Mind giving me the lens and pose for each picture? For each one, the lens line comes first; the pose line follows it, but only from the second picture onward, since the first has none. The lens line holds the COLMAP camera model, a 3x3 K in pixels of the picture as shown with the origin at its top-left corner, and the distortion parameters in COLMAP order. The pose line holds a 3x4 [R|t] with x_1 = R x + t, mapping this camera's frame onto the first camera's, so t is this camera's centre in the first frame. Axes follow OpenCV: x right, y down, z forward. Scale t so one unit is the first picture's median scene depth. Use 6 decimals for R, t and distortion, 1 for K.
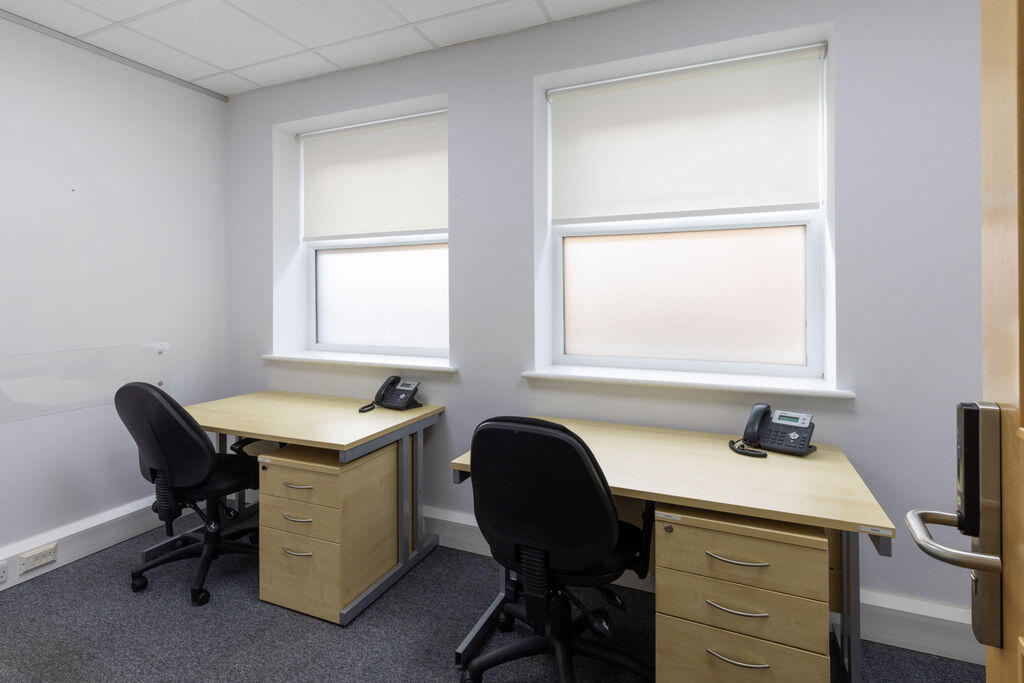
lens RADIAL K [[523.4, 0, 510.3], [0, 523.4, 341.5], [0, 0, 1]] dist [0.017643, -0.001431]
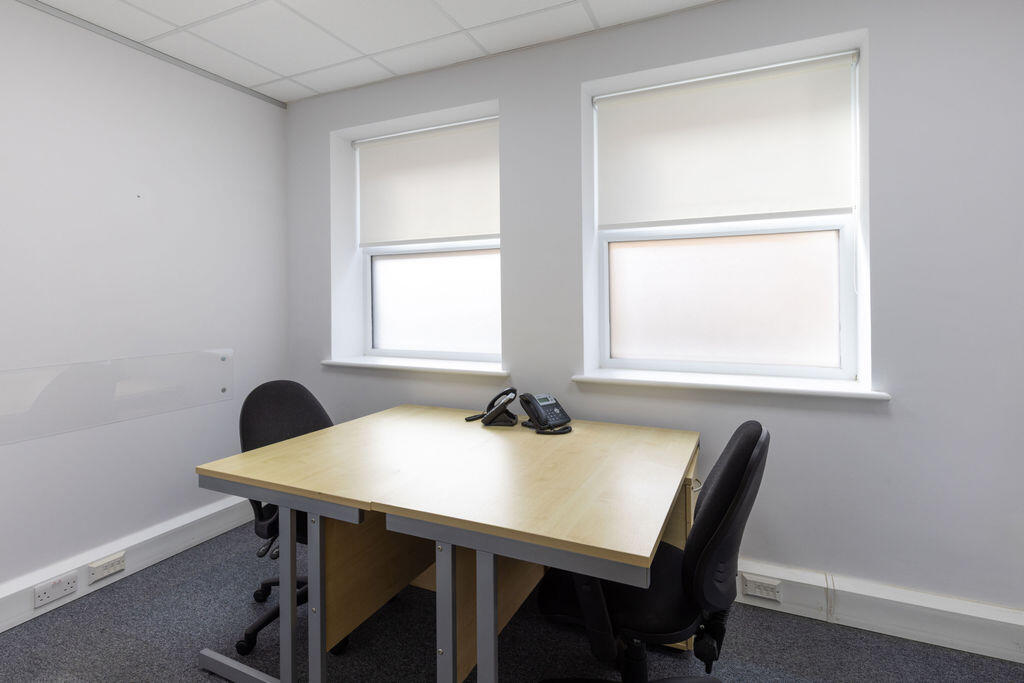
lens RADIAL K [[496.7, 0, 511.7], [0, 496.7, 344.1], [0, 0, 1]] dist [0.018718, -0.000918]
pose [[0.999989, -0.004554, 0.000720, -0.100663], [0.004554, 0.999990, -0.000320, -0.003839], [-0.000719, 0.000323, 1.000000, 0.045472]]
